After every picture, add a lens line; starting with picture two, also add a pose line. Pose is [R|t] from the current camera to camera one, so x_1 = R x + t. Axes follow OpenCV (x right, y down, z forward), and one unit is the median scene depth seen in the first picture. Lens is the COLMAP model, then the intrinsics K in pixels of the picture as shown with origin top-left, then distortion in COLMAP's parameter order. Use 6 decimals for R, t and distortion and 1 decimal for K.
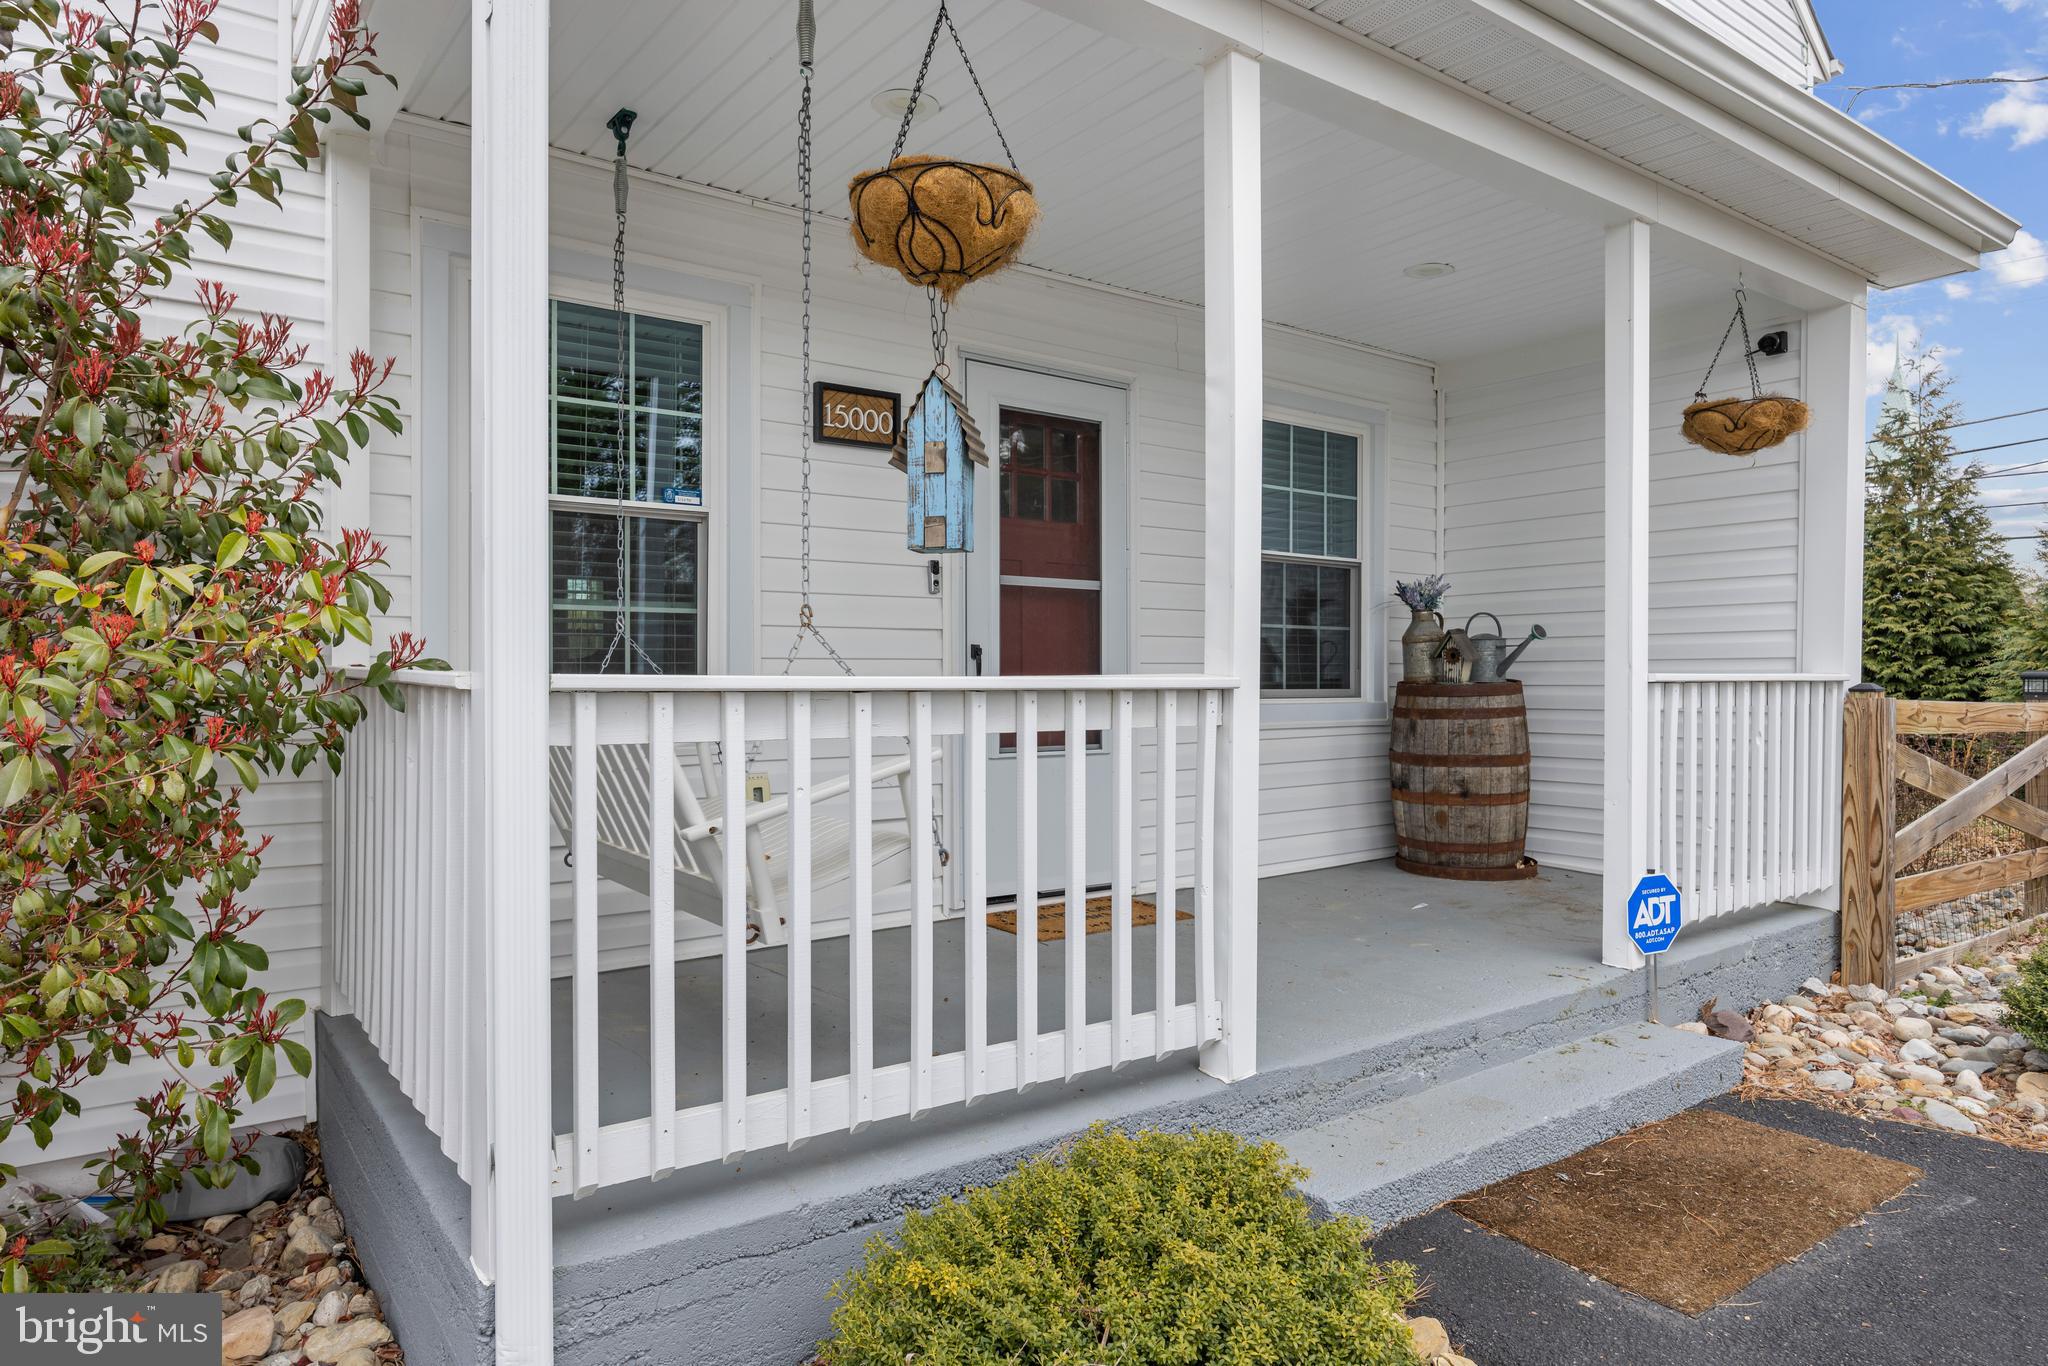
lens RADIAL K [[1239.3, 0, 1024.0], [0, 1239.3, 683.0], [0, 0, 1]] dist [-0.000192, -0.000045]
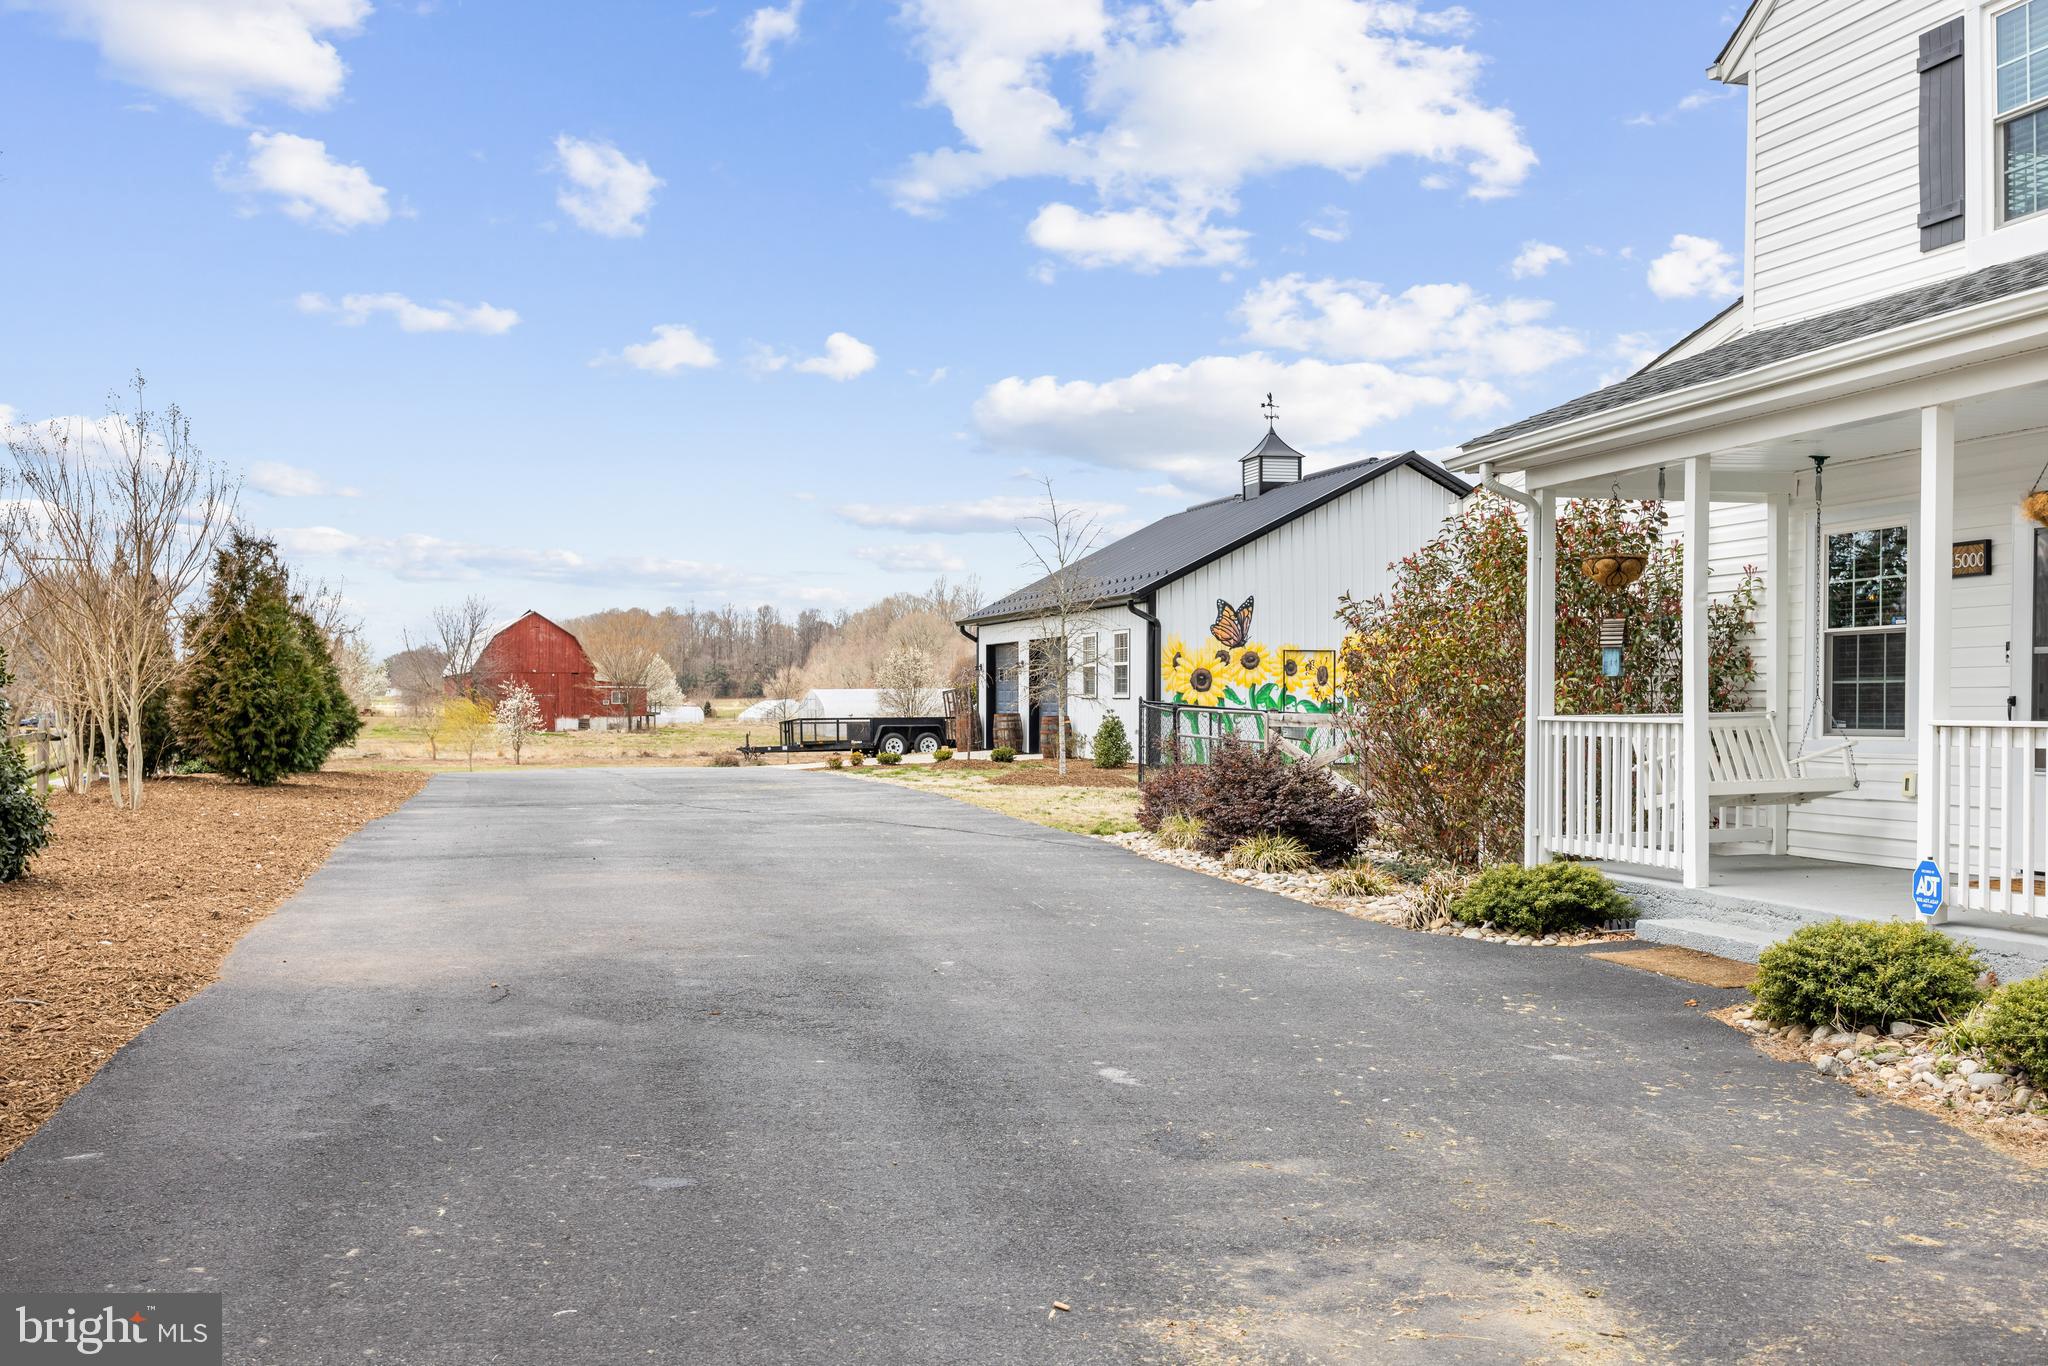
lens RADIAL K [[1974.1, 0, 1018.1], [0, 1974.1, 718.8], [0, 0, 1]] dist [-0.008158, 0.004700]
pose [[-0.351546, 0.006915, -0.936145, 2.989483], [-0.009800, 0.999891, 0.011066, -0.022841], [0.936119, 0.013065, -0.351440, 0.811333]]
